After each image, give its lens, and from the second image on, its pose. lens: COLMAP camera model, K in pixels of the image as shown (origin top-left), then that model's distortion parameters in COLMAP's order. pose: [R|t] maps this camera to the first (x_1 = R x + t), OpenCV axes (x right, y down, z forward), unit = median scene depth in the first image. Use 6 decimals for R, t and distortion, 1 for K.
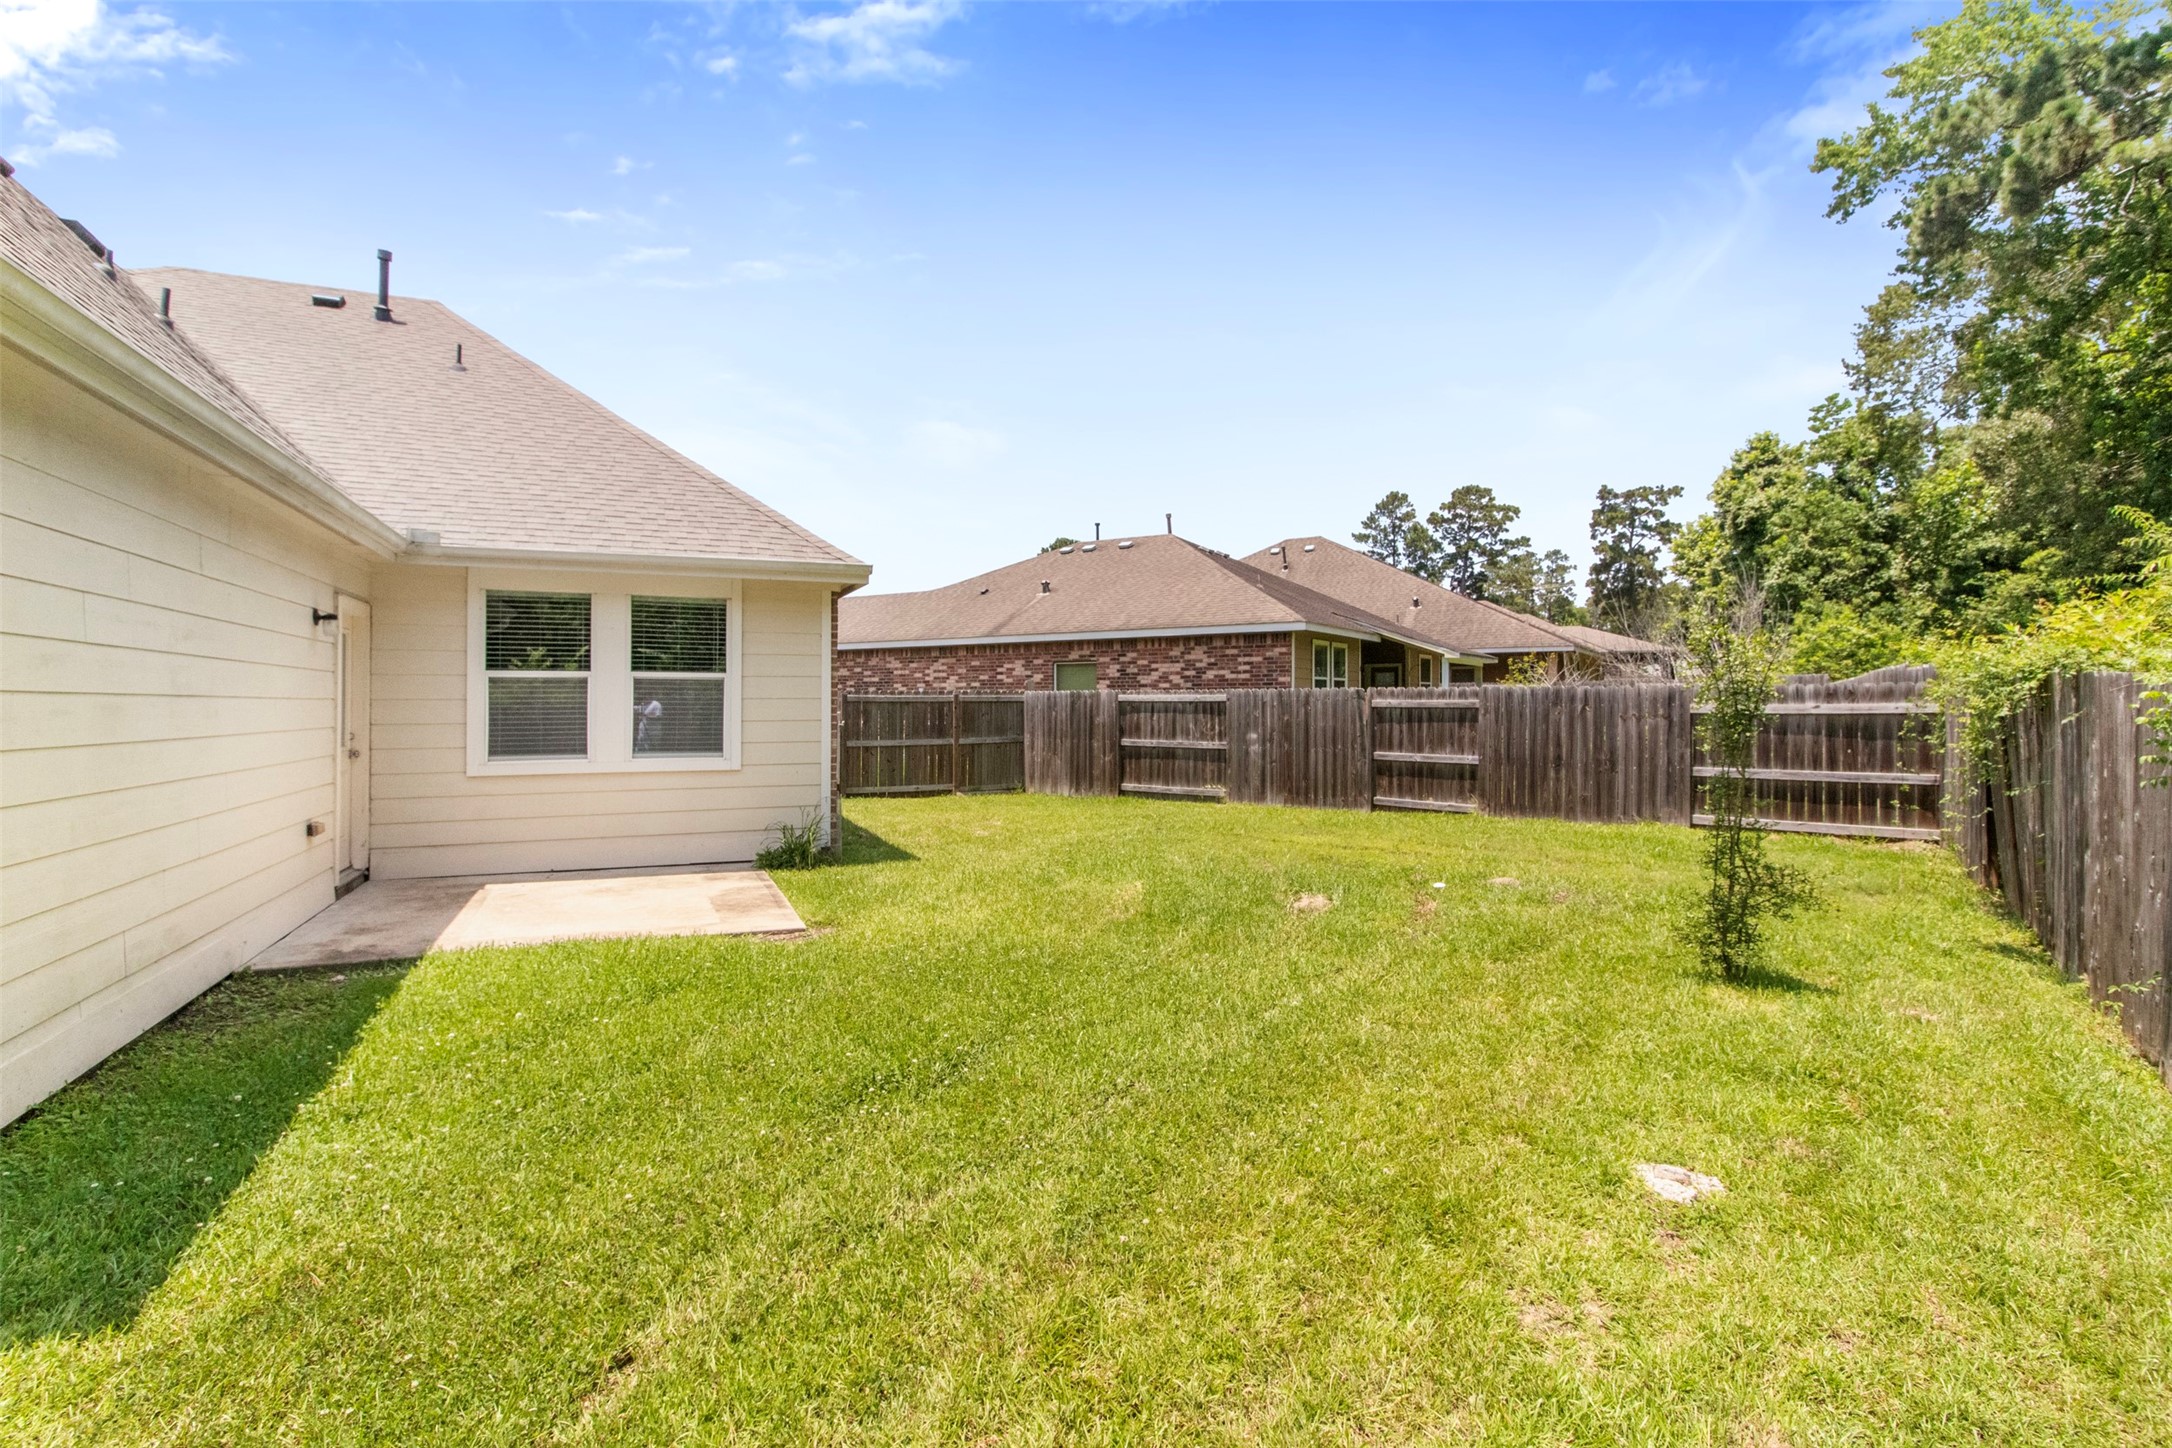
lens RADIAL K [[1008.9, 0, 1088.3], [0, 1008.9, 703.2], [0, 0, 1]] dist [0.007844, -0.001958]
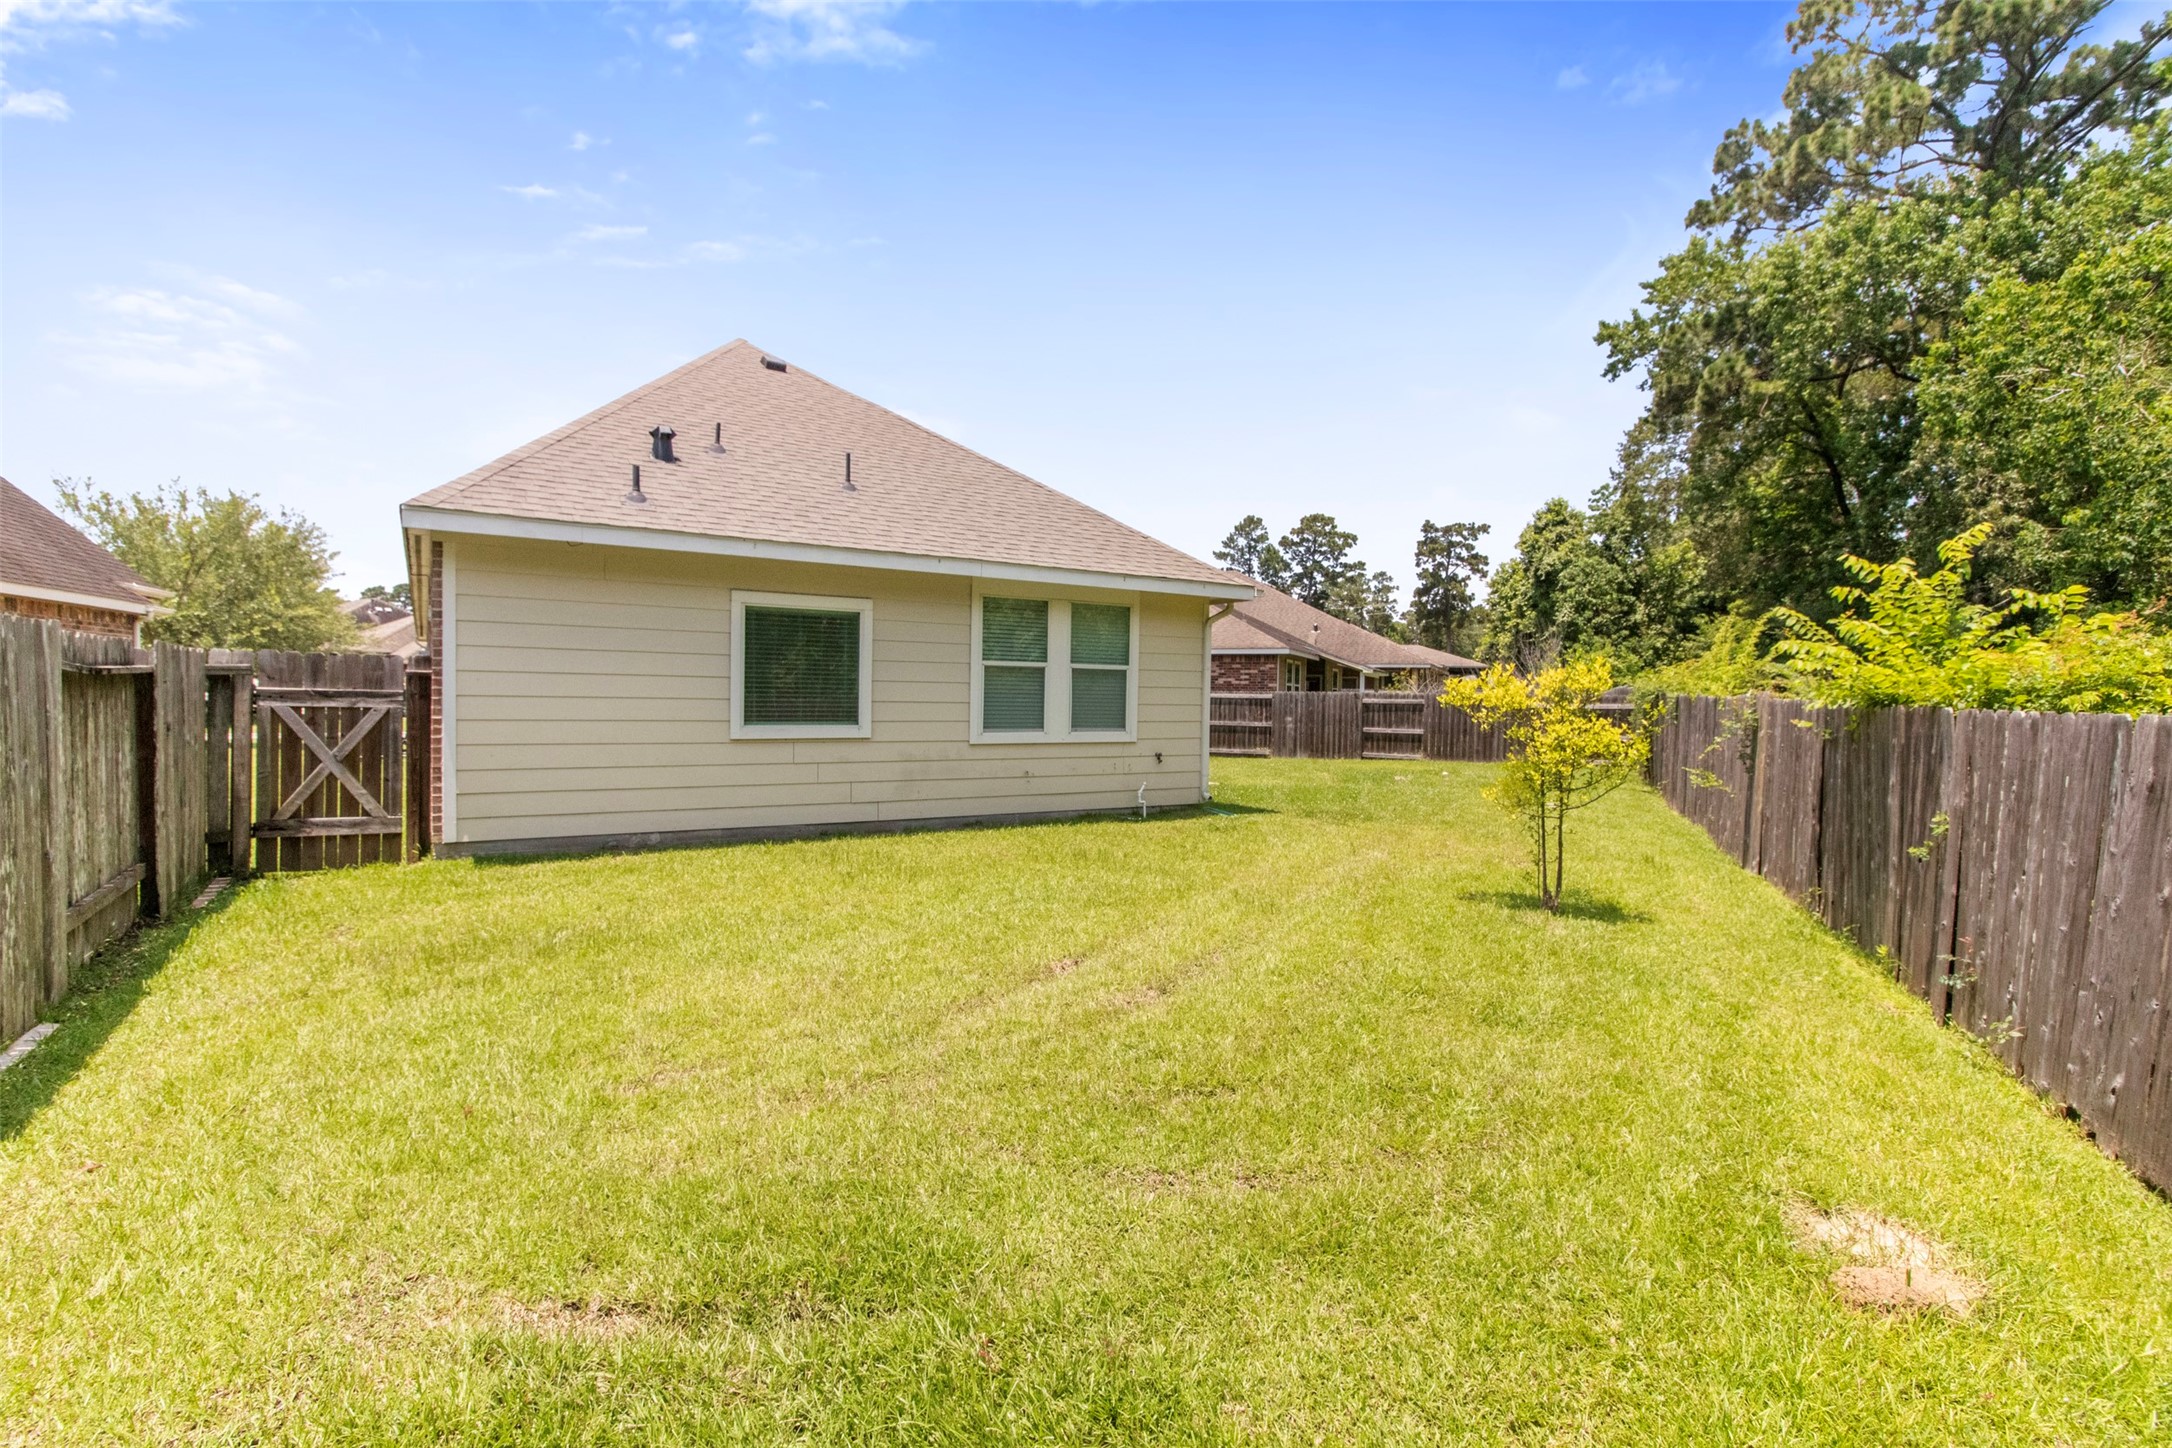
lens RADIAL K [[1008.9, 0, 1077.7], [0, 1008.9, 733.9], [0, 0, 1]] dist [0.007844, -0.001958]
pose [[0.987545, 0.011017, 0.156953, -0.192897], [-0.015961, 0.999414, 0.030275, 0.004832], [-0.156527, -0.032403, 0.987142, -0.268316]]
